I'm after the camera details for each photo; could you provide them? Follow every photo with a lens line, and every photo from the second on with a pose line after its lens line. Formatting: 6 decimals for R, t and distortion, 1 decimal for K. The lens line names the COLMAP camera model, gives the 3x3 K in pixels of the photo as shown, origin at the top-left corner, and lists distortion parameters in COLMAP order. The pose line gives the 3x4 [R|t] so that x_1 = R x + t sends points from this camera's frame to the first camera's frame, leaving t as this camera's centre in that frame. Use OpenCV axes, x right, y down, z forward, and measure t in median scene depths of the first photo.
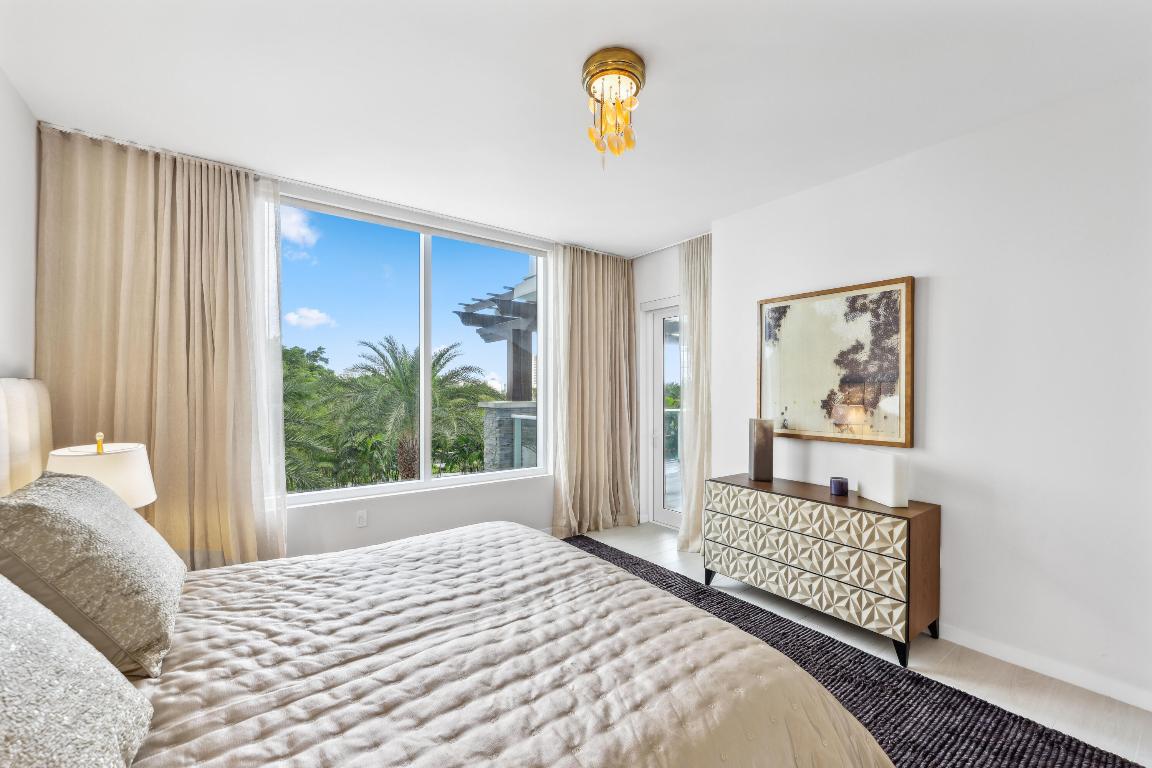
lens RADIAL K [[460.0, 0, 579.0], [0, 460.0, 394.2], [0, 0, 1]] dist [0.000053, 0.000110]
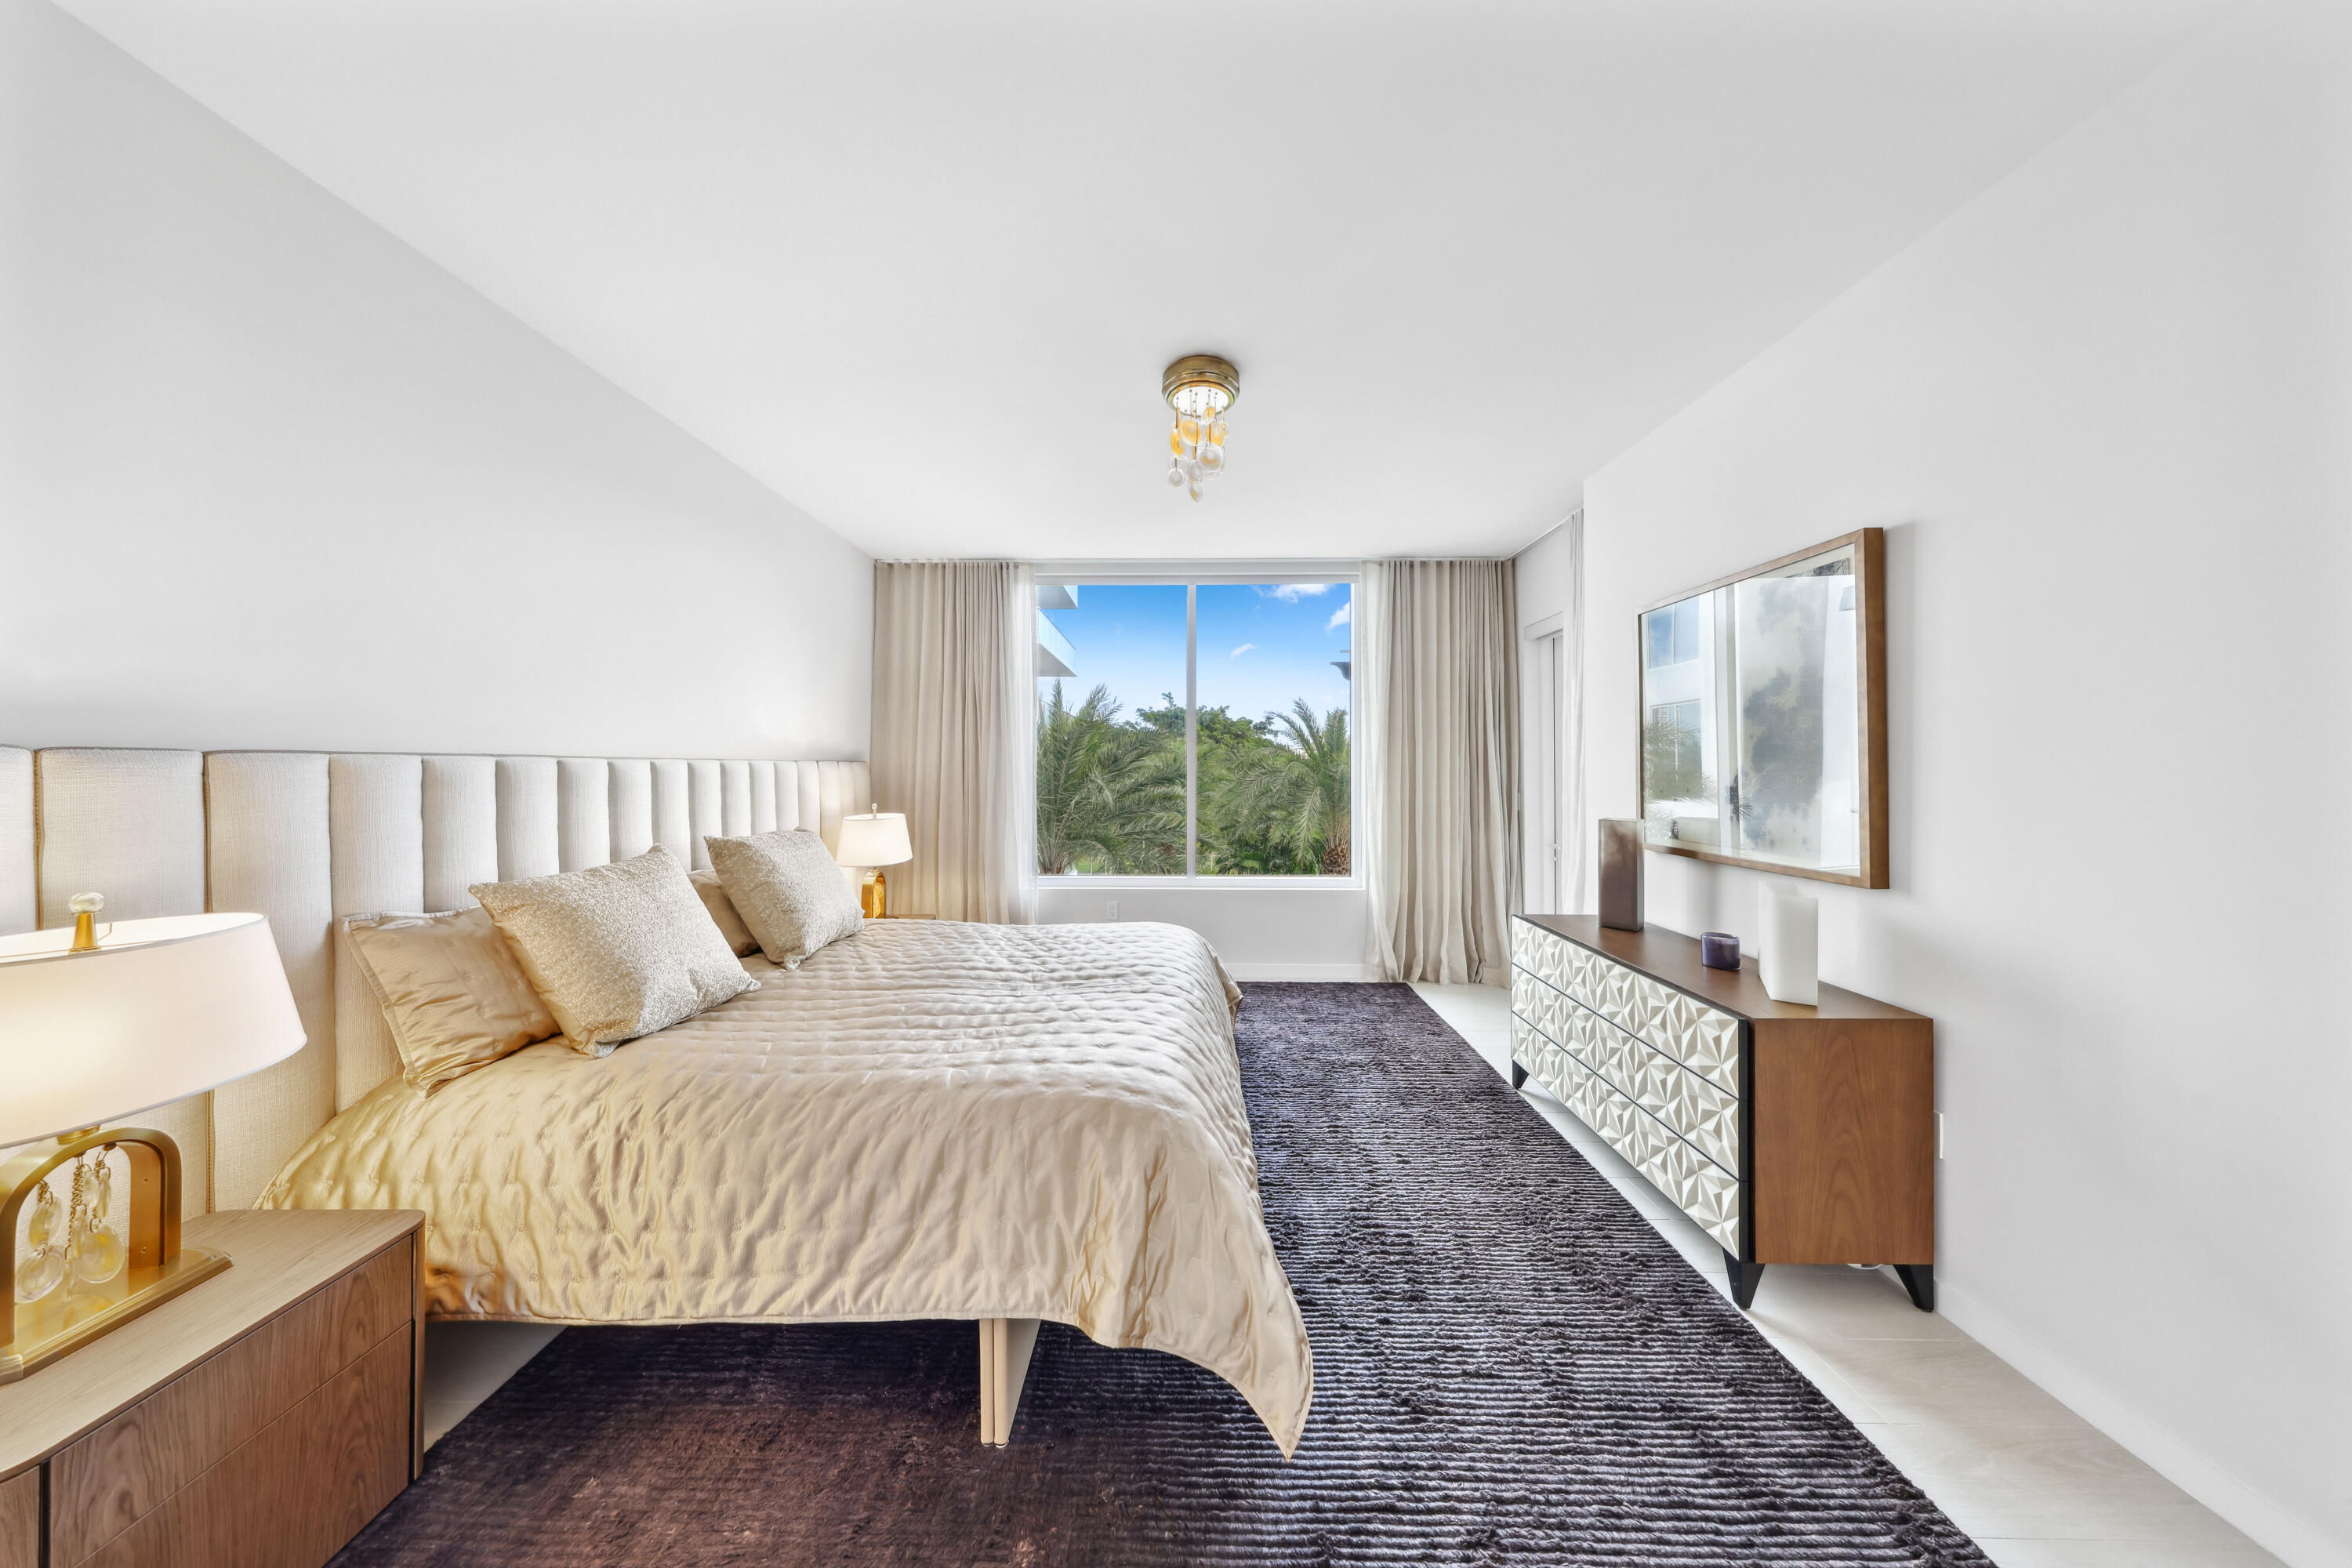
lens RADIAL K [[668.4, 0, 1181.7], [0, 668.4, 767.5], [0, 0, 1]] dist [-0.002289, -0.000067]
pose [[0.802697, -0.004943, -0.596367, 0.548779], [-0.002930, 0.999921, -0.012231, 0.002563], [0.596380, 0.011565, 0.802619, 0.022671]]
